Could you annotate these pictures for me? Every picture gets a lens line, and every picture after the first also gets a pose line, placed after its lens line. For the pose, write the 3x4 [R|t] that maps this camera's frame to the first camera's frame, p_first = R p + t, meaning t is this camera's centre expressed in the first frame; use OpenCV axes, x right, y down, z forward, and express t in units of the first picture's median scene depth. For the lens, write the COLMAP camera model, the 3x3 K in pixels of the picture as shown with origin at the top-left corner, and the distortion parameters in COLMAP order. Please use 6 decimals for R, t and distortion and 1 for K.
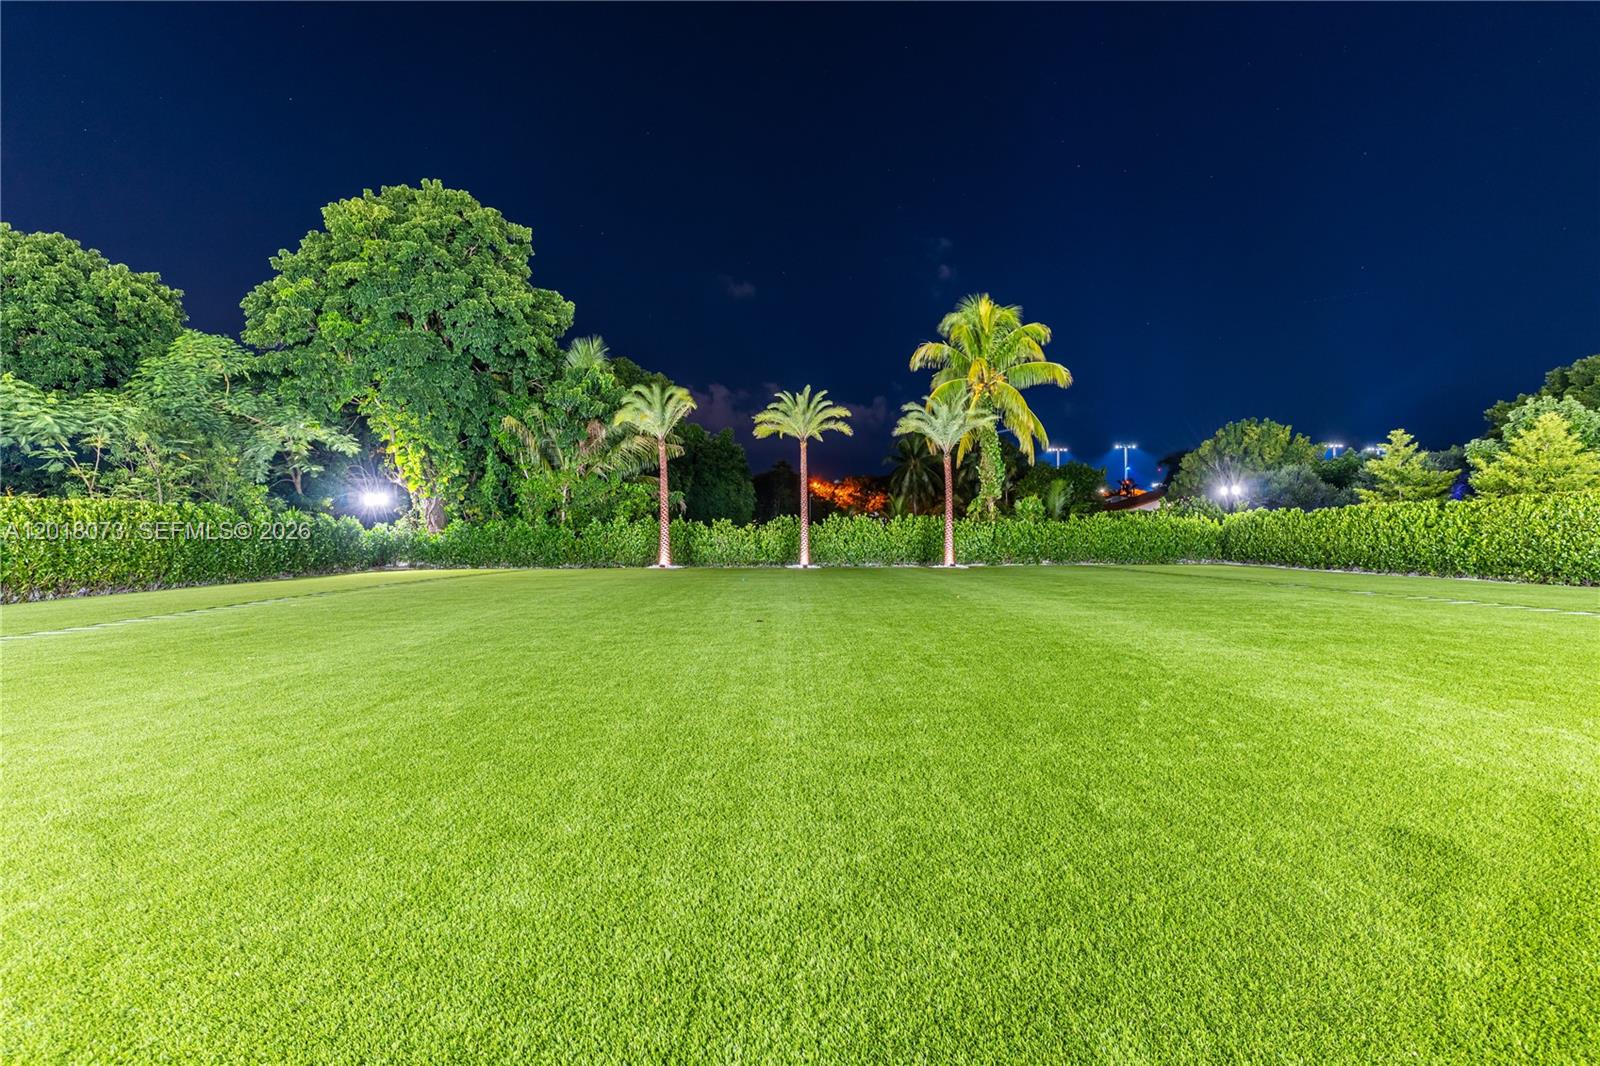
lens RADIAL K [[784.9, 0, 801.5], [0, 784.9, 529.7], [0, 0, 1]] dist [0.000325, 0.000250]
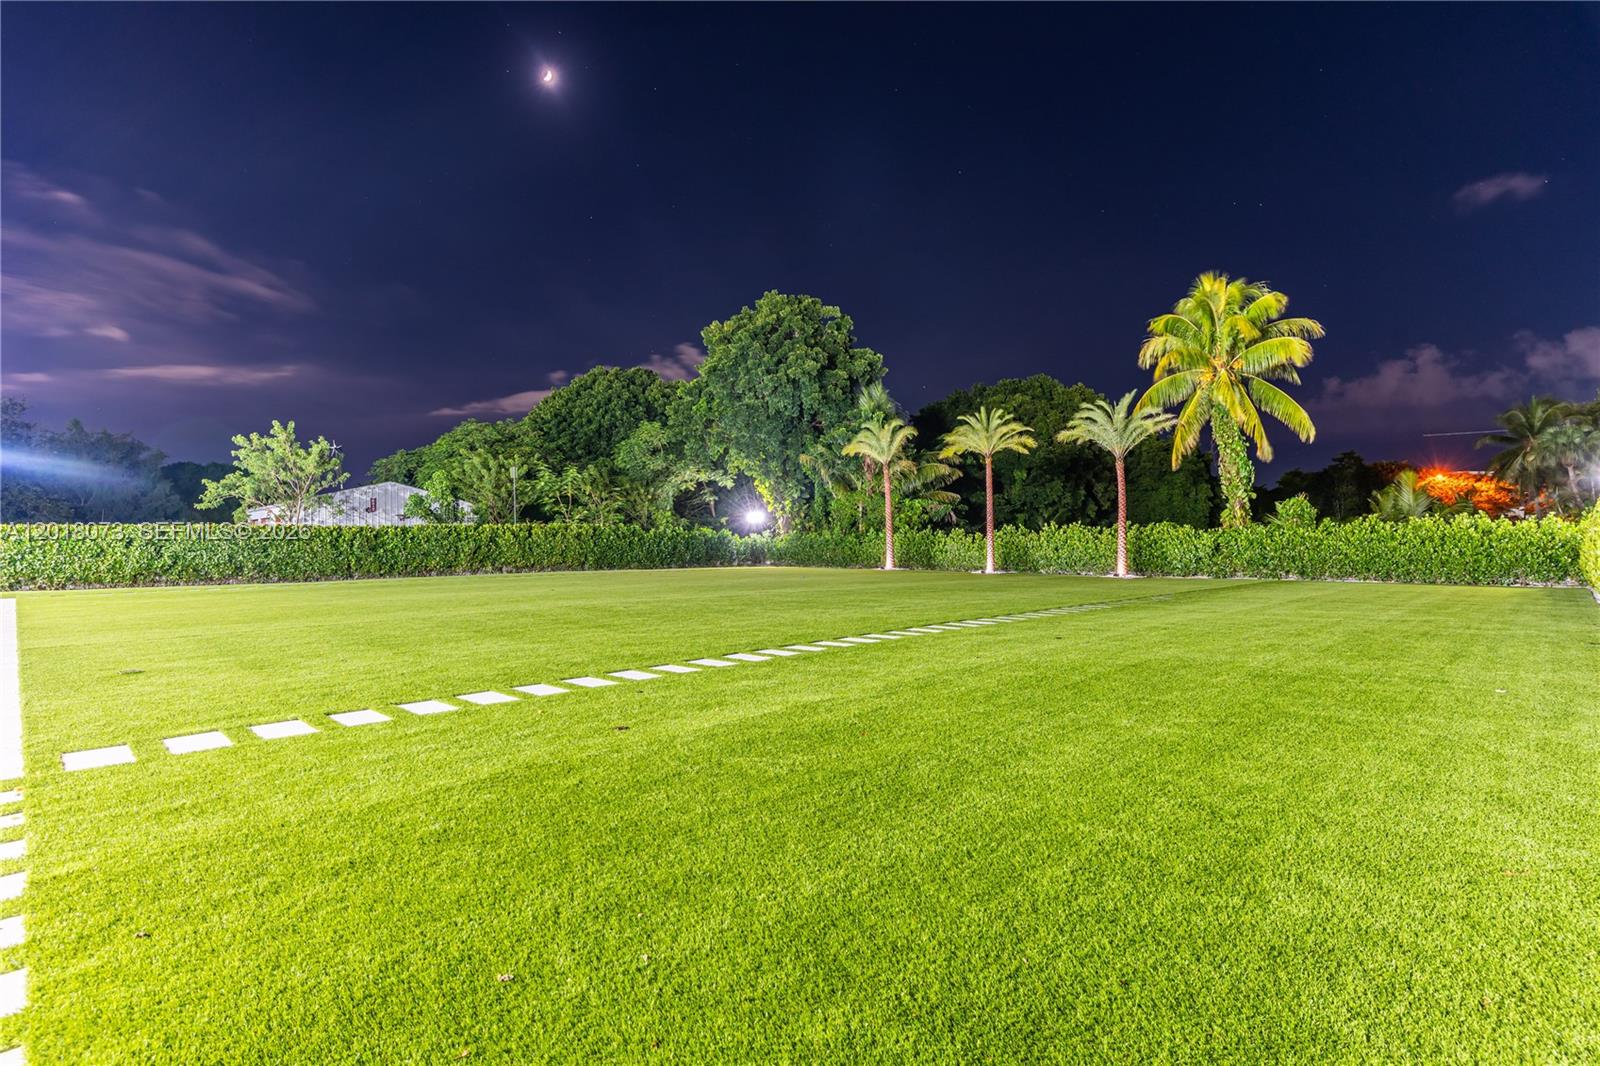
lens RADIAL K [[784.9, 0, 813.1], [0, 784.9, 532.1], [0, 0, 1]] dist [0.000325, 0.000250]
pose [[0.697725, -0.006006, -0.716341, 0.575916], [0.003095, 0.999981, -0.005369, -0.003259], [0.716359, 0.001529, 0.697730, 0.064785]]
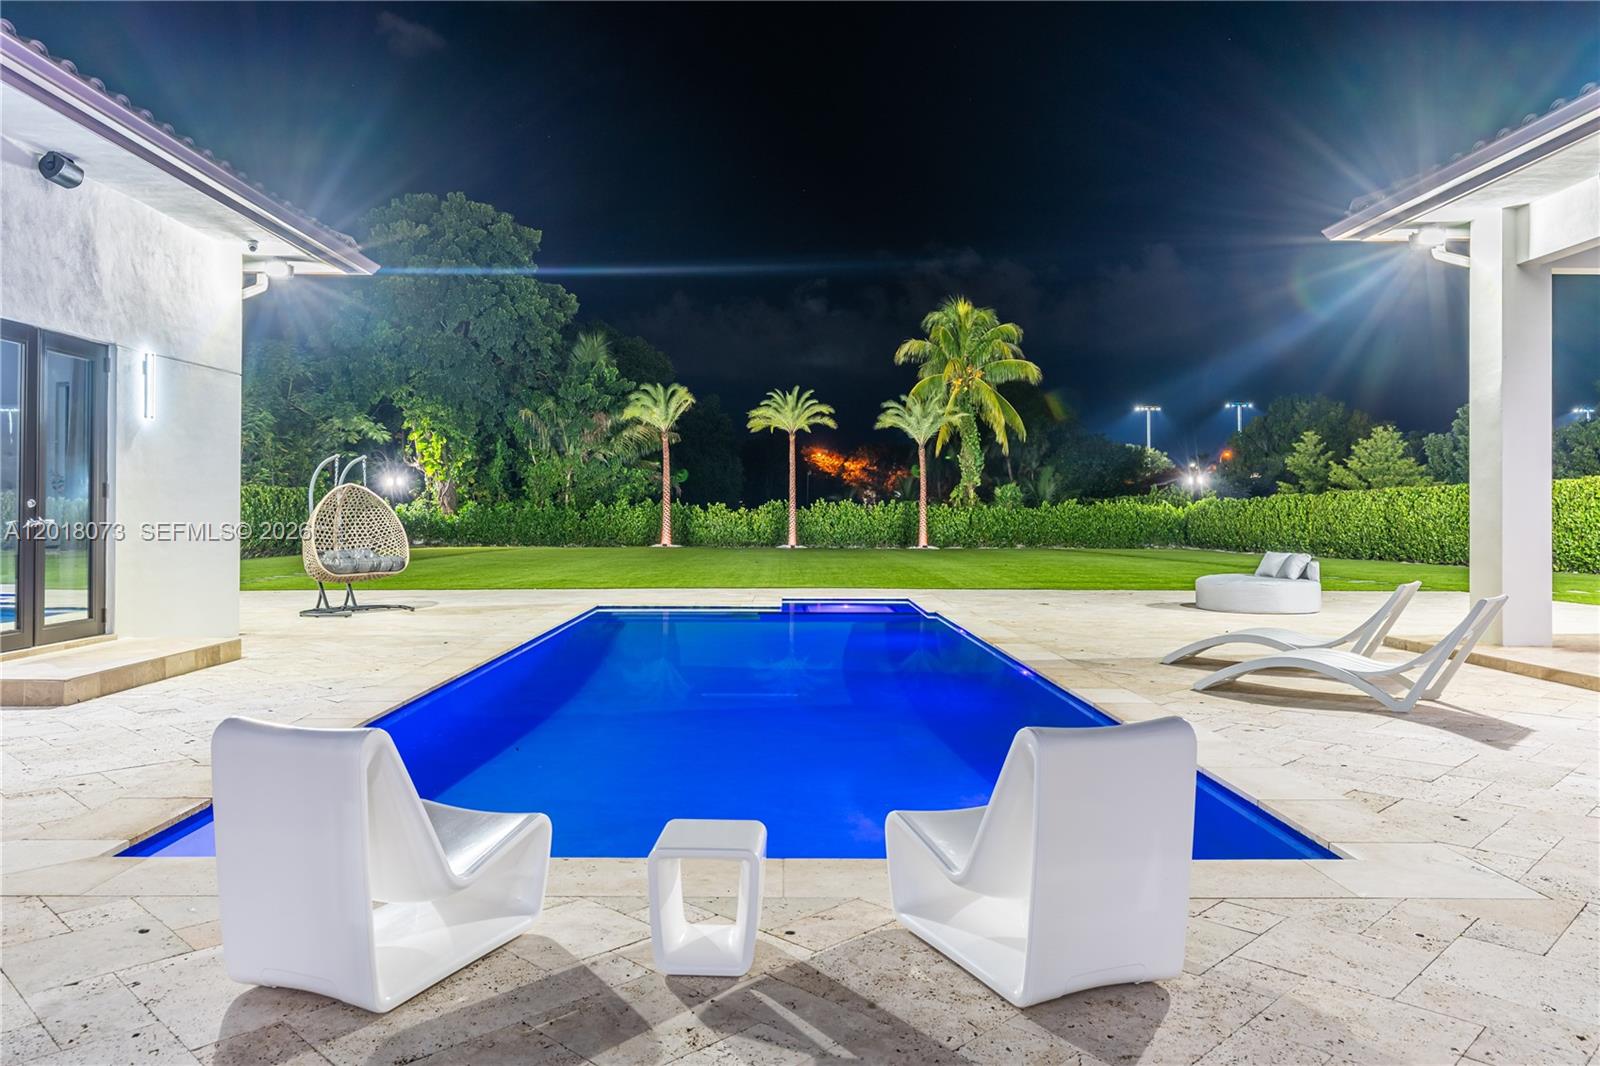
lens RADIAL K [[1165.5, 0, 838.0], [0, 1165.5, 500.1], [0, 0, 1]] dist [0.006776, 0.002011]
pose [[0.999607, 0.009150, 0.026514, 0.023410], [-0.008849, 0.999895, -0.011443, -0.000715], [-0.026616, 0.011203, 0.999583, -0.620039]]
